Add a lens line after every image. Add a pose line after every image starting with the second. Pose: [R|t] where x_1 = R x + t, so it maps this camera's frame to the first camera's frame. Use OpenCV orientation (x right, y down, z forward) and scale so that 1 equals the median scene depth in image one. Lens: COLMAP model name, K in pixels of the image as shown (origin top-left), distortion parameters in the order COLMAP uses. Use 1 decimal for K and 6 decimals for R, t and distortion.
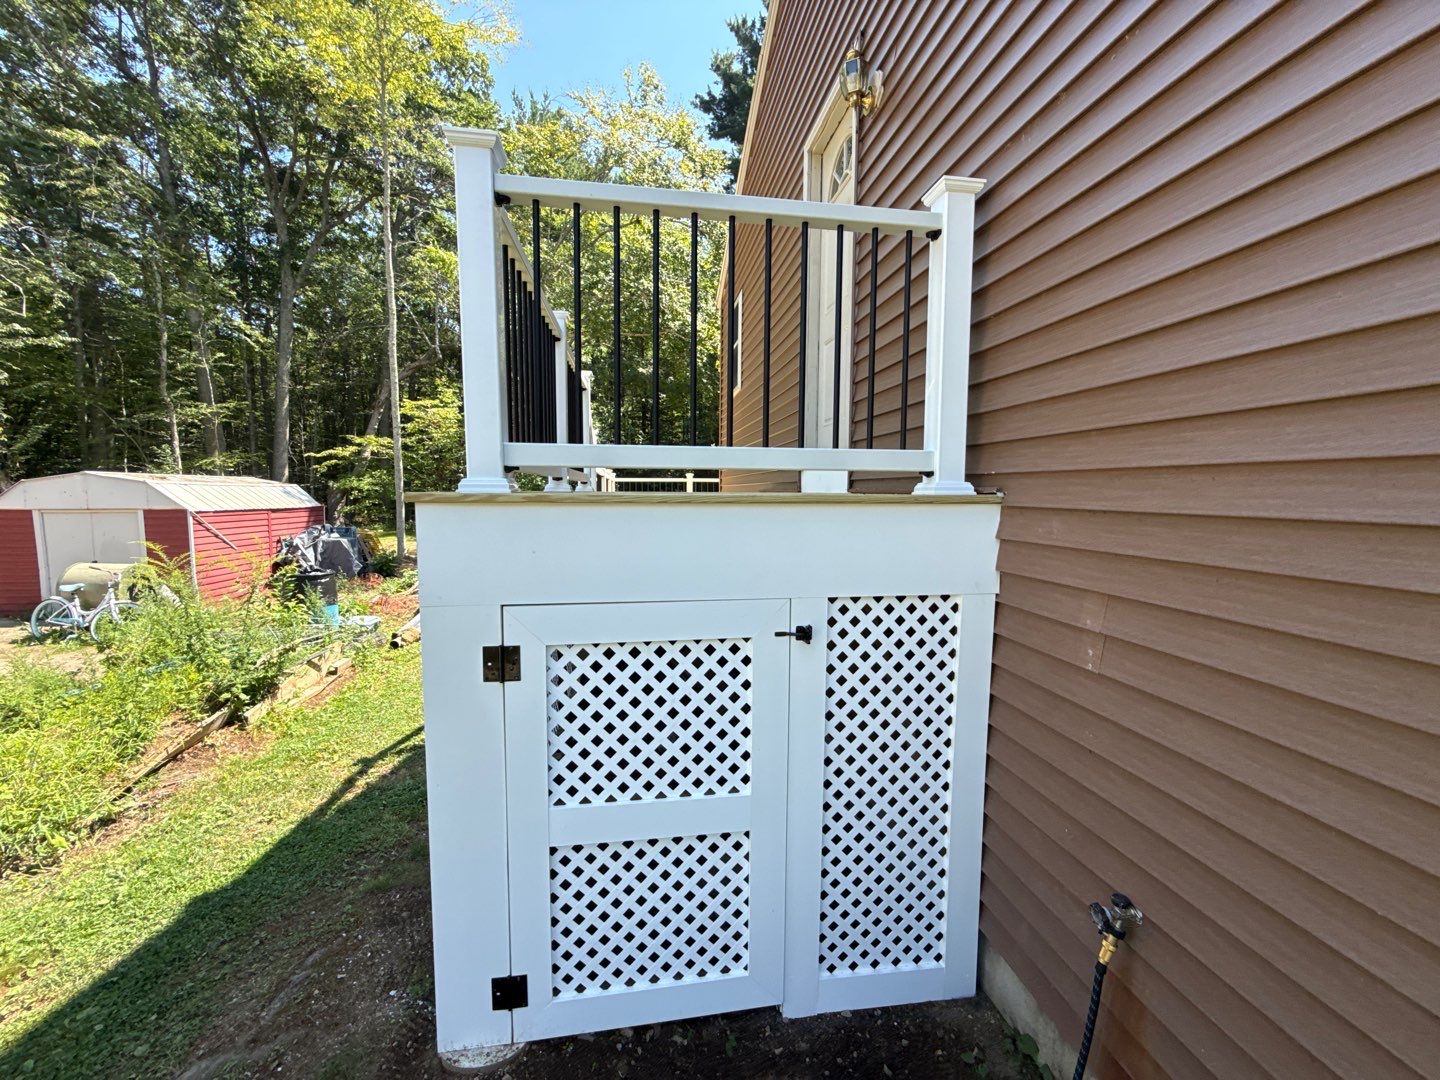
lens RADIAL K [[571.9, 0, 719.7], [0, 571.9, 539.9], [0, 0, 1]] dist [-0.001746, 0.000459]
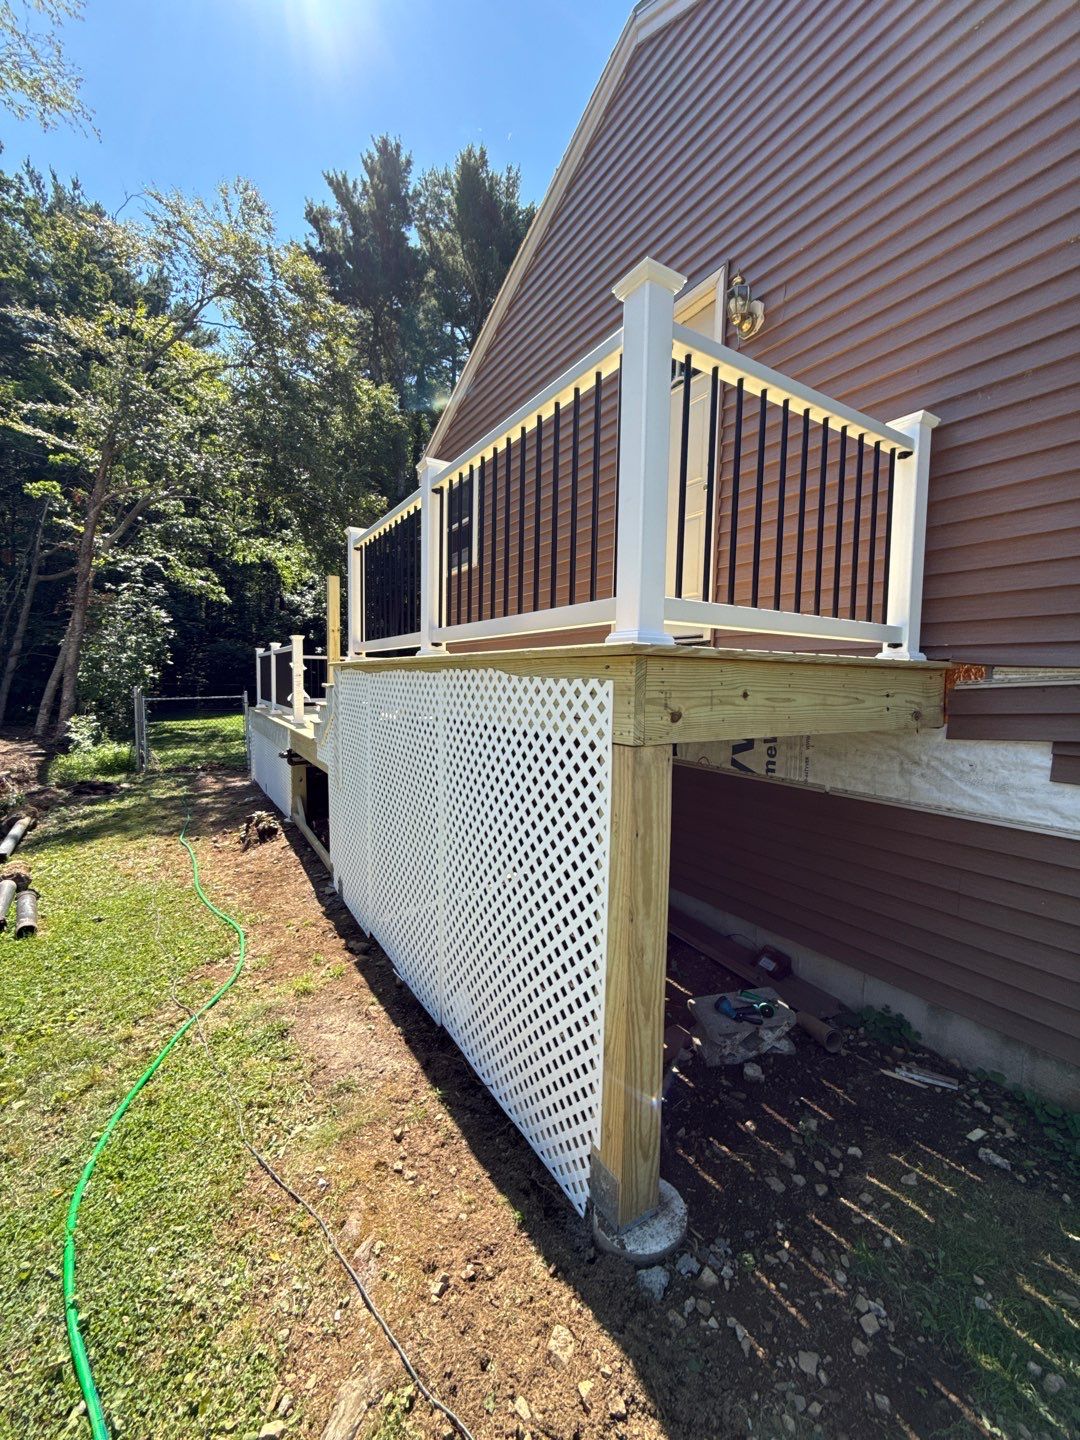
lens RADIAL K [[571.9, 0, 533.9], [0, 571.9, 719.9], [0, 0, 1]] dist [-0.001746, 0.000459]
pose [[0.920065, -0.017970, 0.391354, -0.890944], [0.020945, 0.999775, -0.003333, 0.036649], [-0.391207, 0.011264, 0.920234, 0.173032]]
